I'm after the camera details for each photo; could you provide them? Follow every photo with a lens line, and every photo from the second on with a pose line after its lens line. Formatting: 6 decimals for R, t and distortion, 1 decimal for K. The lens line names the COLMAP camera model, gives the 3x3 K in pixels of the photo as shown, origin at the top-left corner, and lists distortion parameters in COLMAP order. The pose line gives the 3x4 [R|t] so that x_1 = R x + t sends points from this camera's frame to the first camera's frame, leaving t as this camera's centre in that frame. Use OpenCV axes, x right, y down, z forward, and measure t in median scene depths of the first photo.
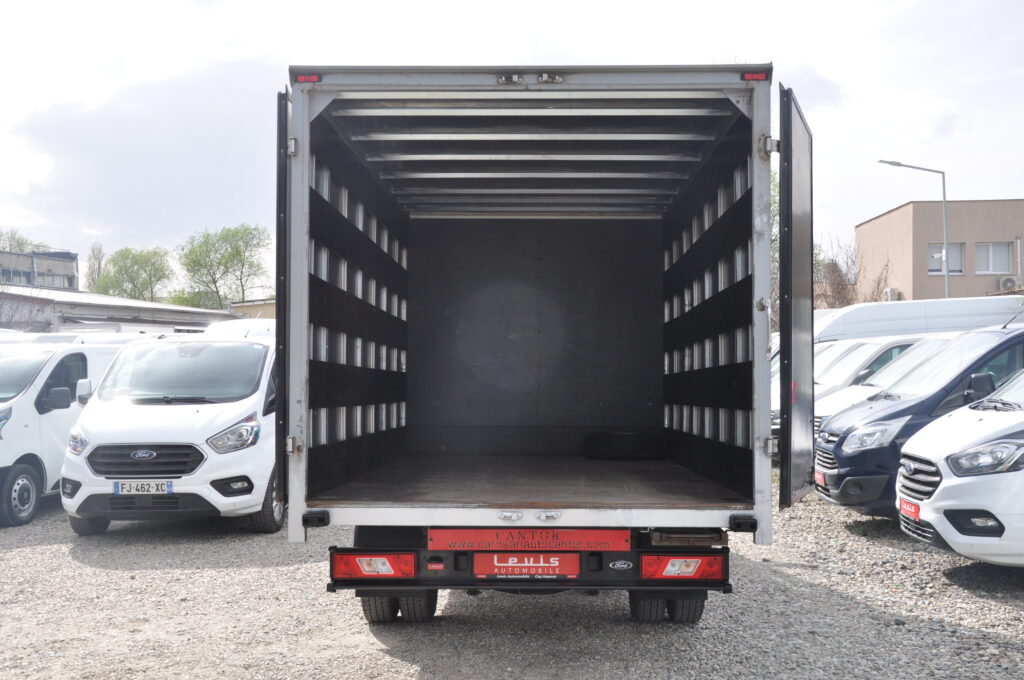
lens RADIAL K [[1160.6, 0, 512.0], [0, 1160.6, 340.0], [0, 0, 1]] dist [0.083715, -0.008815]
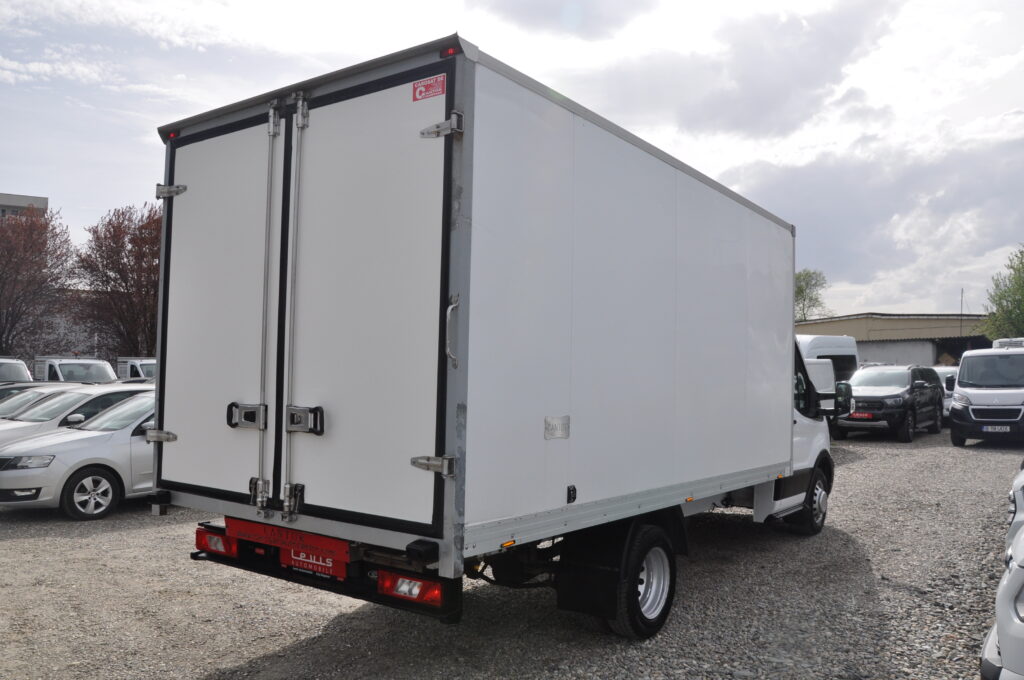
lens RADIAL K [[810.3, 0, 512.0], [0, 810.3, 340.0], [0, 0, 1]] dist [-0.106350, 0.107263]
pose [[0.824667, -0.015114, -0.565417, 0.346548], [0.005347, 0.999807, -0.018926, 0.004883], [0.565594, 0.012584, 0.824588, 0.305446]]
